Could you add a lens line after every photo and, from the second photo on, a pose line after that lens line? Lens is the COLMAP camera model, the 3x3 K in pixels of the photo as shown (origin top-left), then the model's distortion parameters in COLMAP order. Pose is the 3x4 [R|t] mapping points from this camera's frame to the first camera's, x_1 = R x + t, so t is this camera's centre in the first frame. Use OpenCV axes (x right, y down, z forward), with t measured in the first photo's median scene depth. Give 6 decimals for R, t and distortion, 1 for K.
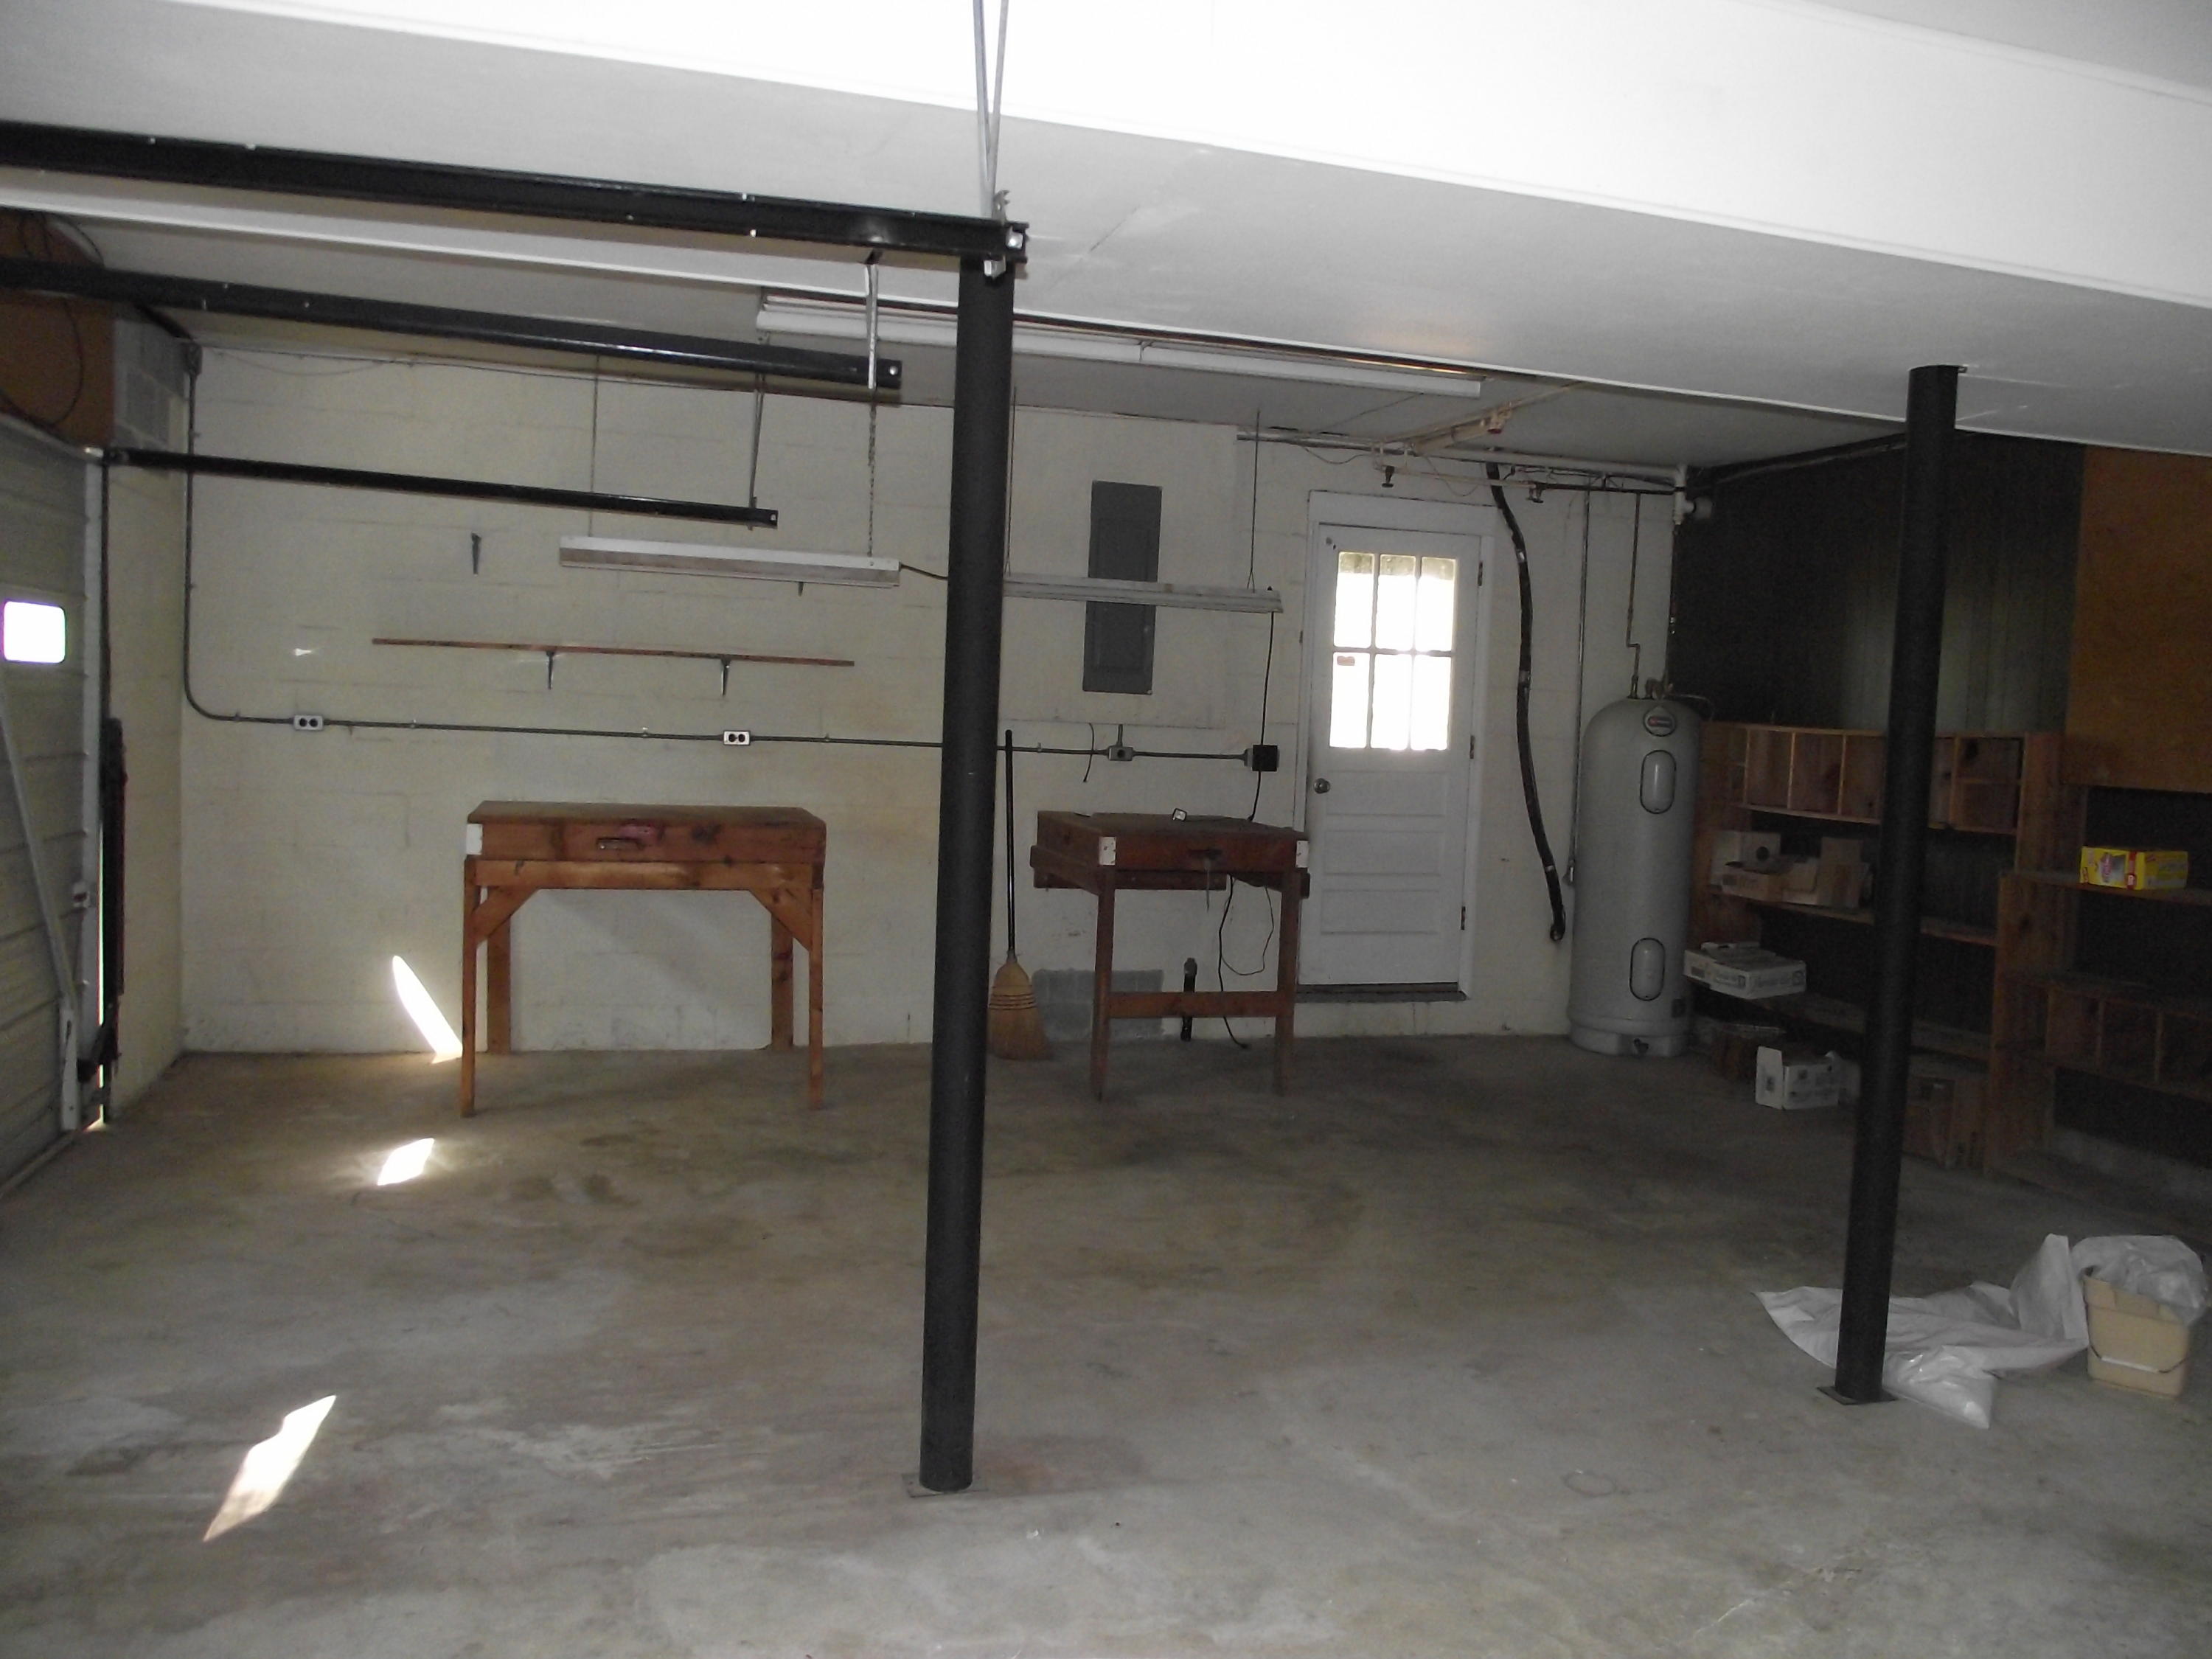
lens RADIAL K [[1748.8, 0, 1109.7], [0, 1748.8, 826.6], [0, 0, 1]] dist [-0.061799, 0.010893]
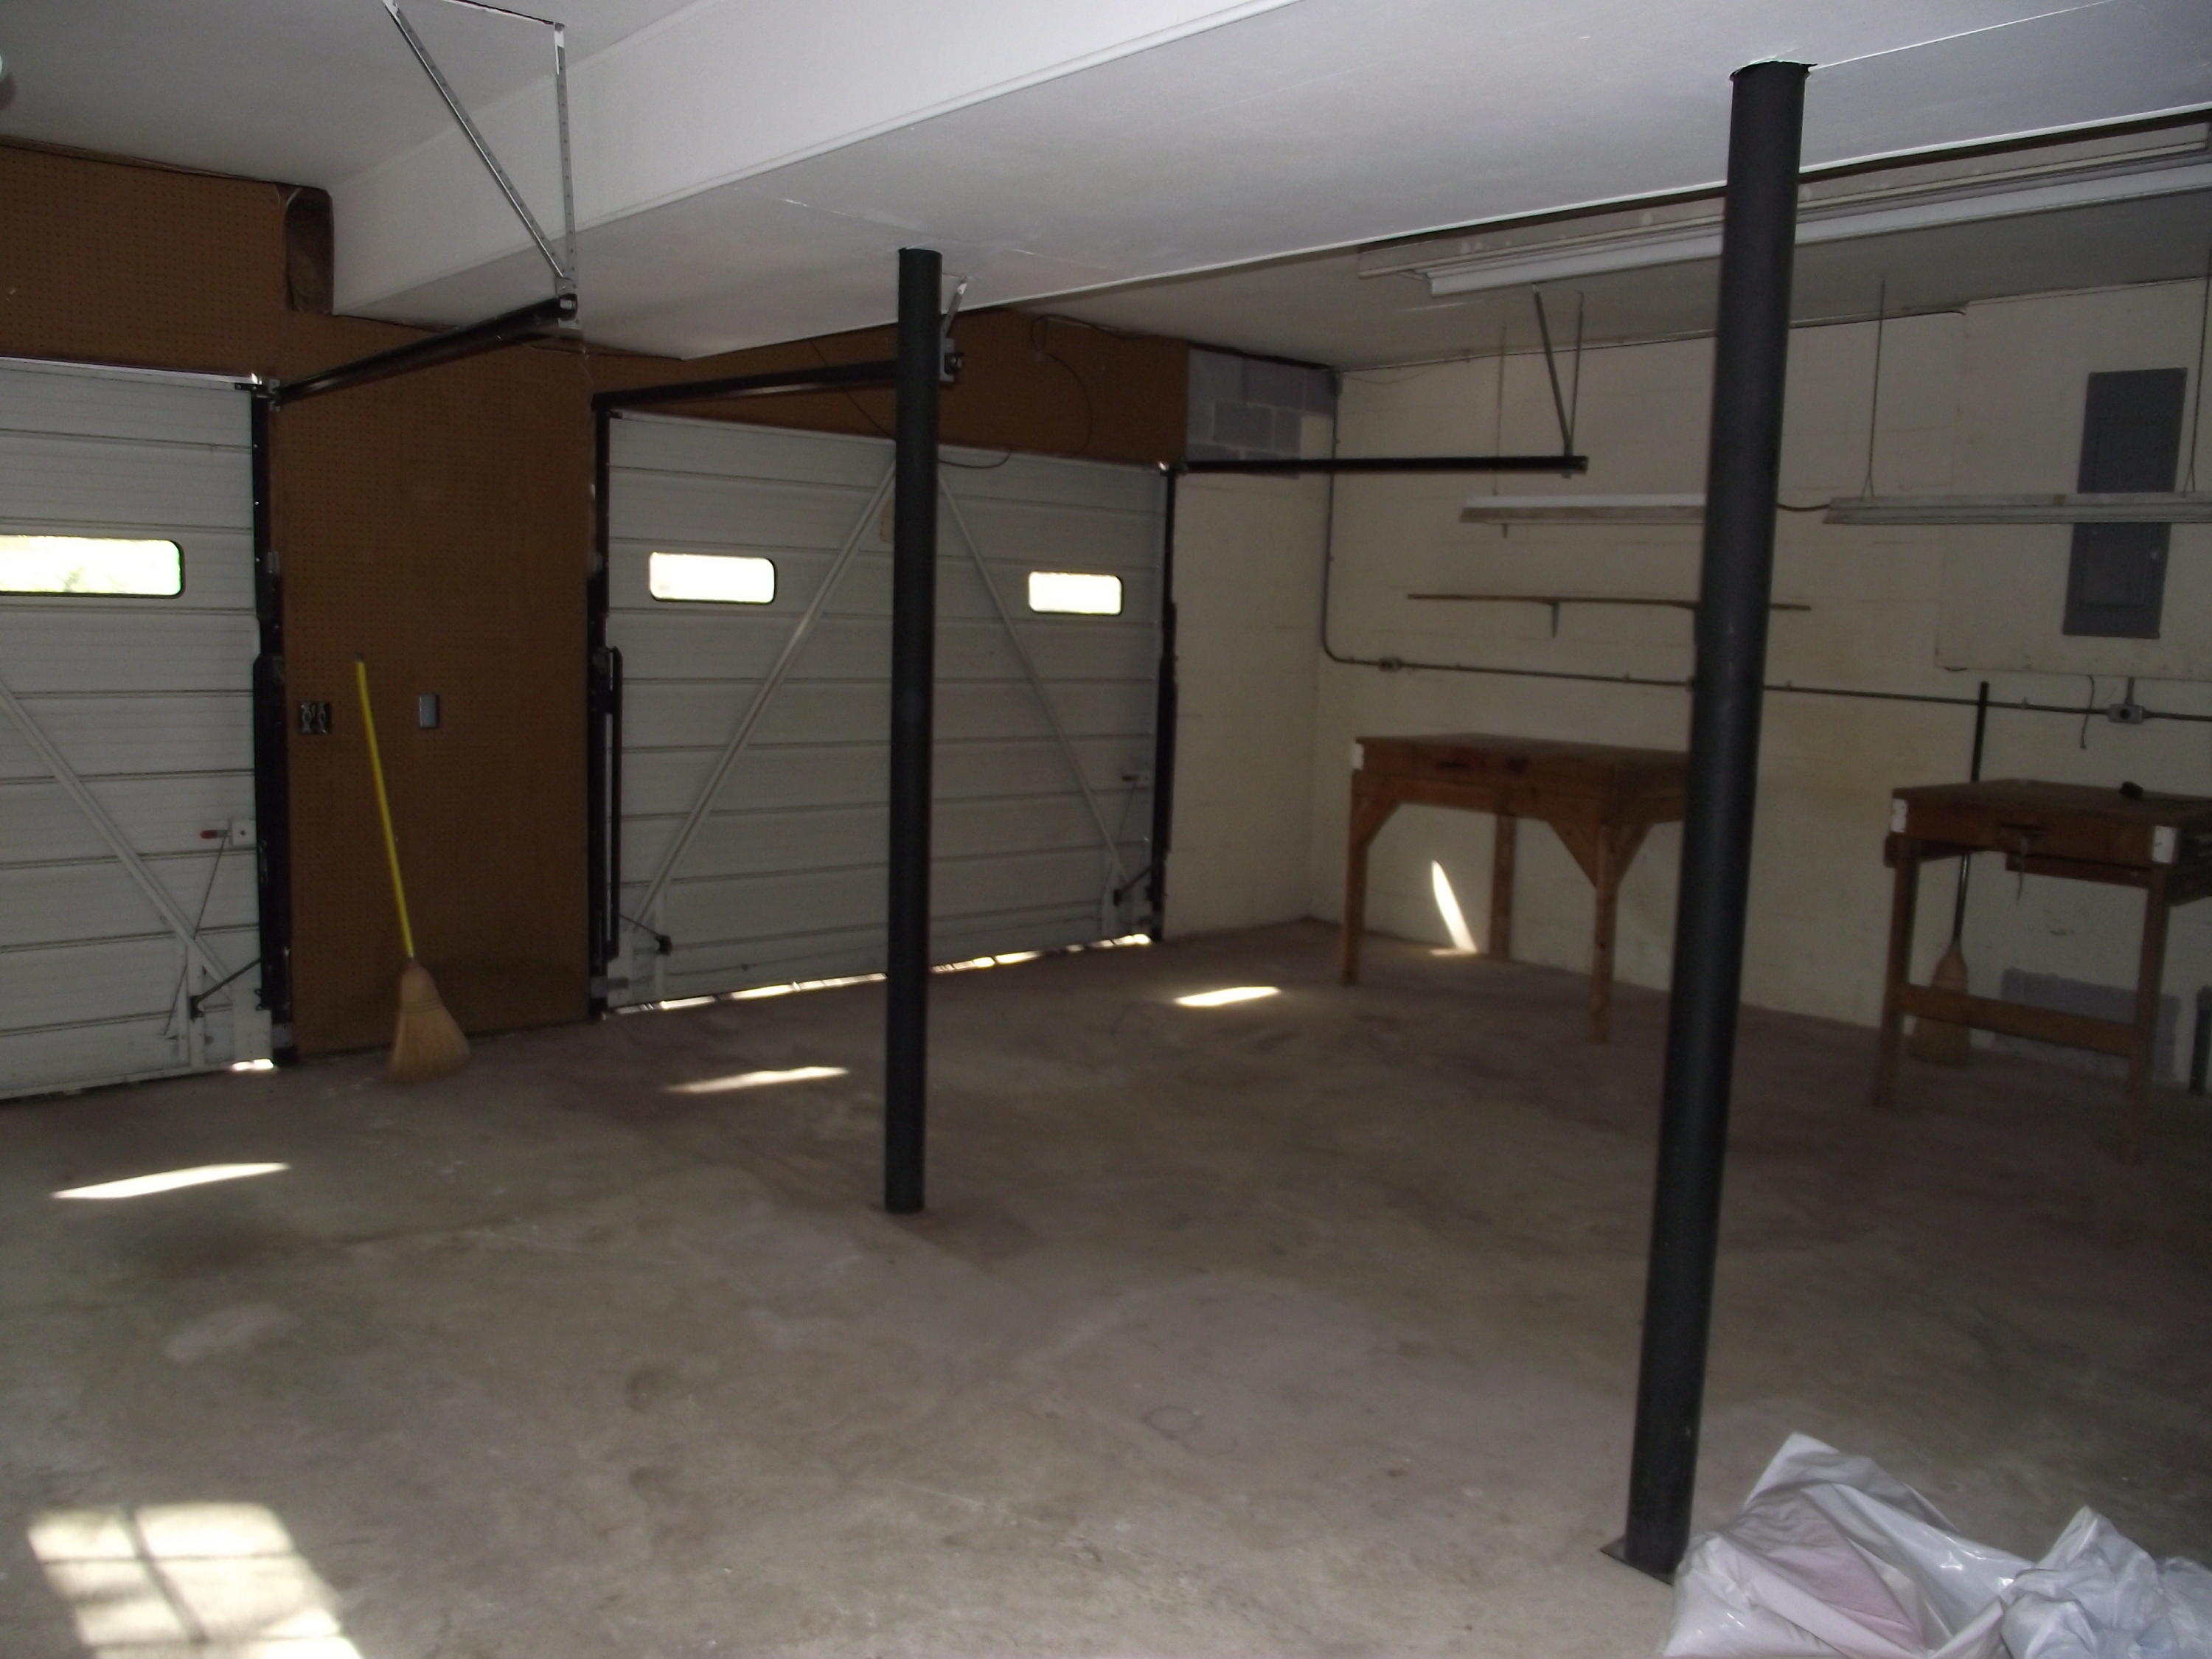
lens RADIAL K [[1748.8, 0, 1108.4], [0, 1748.8, 835.2], [0, 0, 1]] dist [-0.061799, 0.010893]
pose [[0.419658, 0.083898, -0.903797, 0.627182], [-0.077357, 0.995402, 0.056482, 0.005800], [0.904380, 0.046212, 0.424219, 0.312616]]
